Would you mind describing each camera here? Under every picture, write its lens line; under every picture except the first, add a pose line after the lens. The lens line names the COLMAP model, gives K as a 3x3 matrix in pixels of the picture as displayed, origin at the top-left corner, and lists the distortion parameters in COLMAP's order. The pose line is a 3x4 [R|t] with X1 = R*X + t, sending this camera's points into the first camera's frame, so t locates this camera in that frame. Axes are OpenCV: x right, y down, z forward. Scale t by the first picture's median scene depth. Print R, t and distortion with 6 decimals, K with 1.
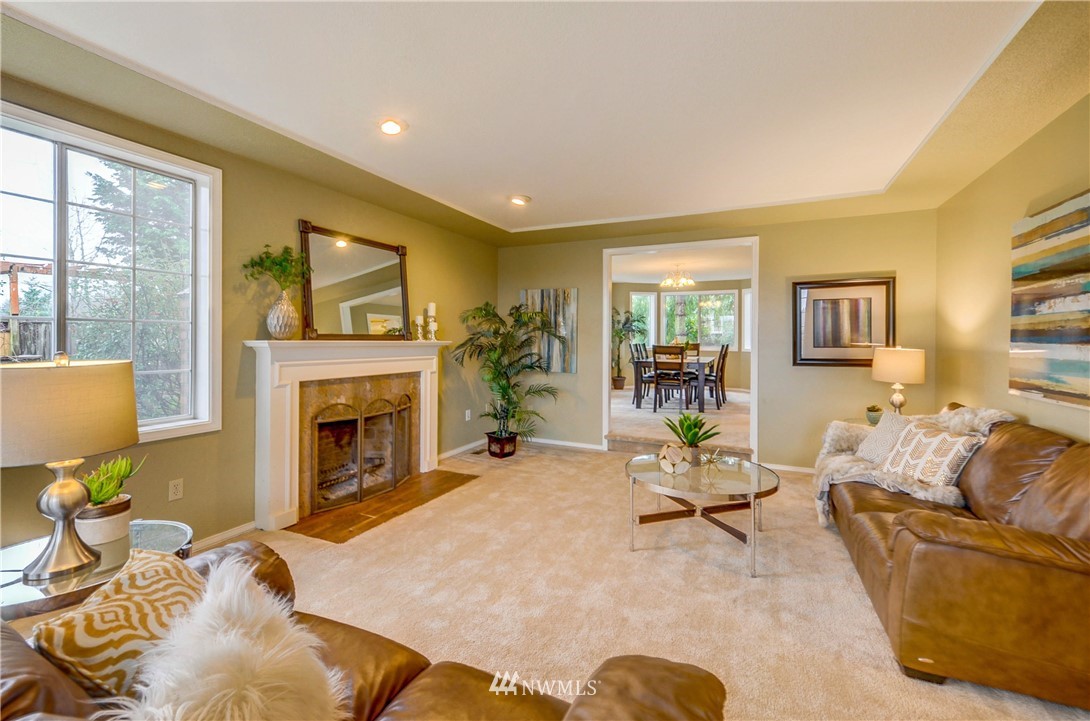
lens RADIAL K [[431.6, 0, 547.5], [0, 431.6, 339.0], [0, 0, 1]] dist [0.001389, 0.000208]
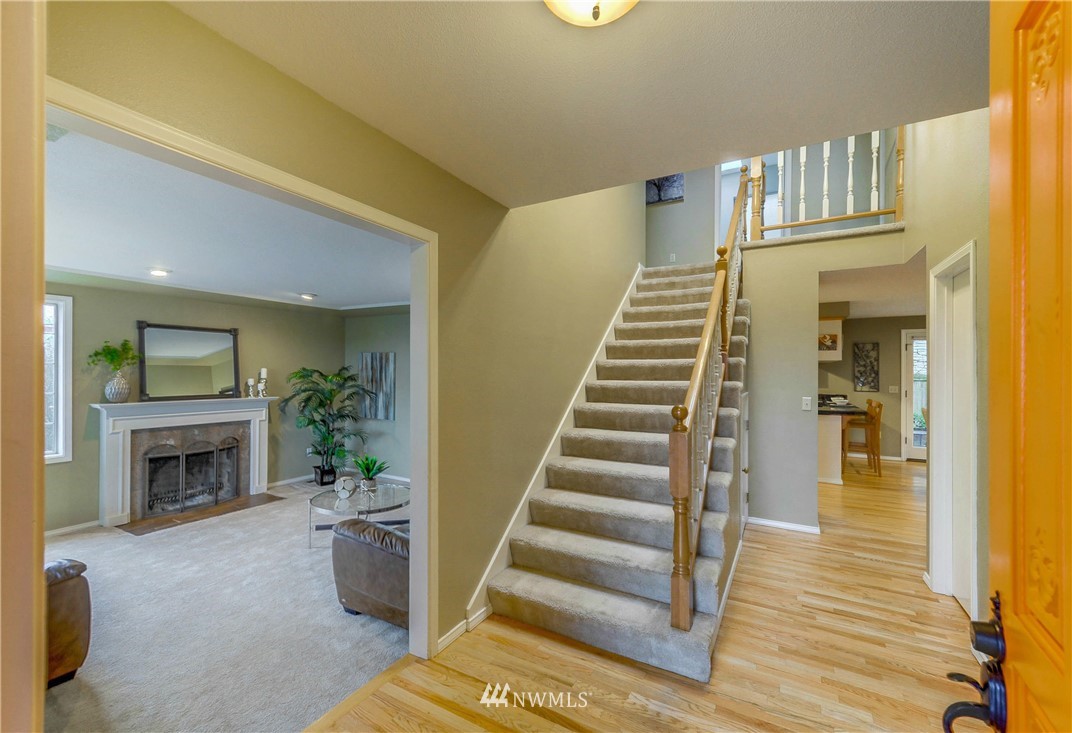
lens RADIAL K [[446.4, 0, 536.0], [0, 446.4, 366.5], [0, 0, 1]] dist [-0.002045, -0.000303]
pose [[0.995203, 0.001262, -0.097825, 0.936162], [-0.001538, 0.999995, -0.002753, -0.114935], [0.097821, 0.002890, 0.995200, -0.389680]]
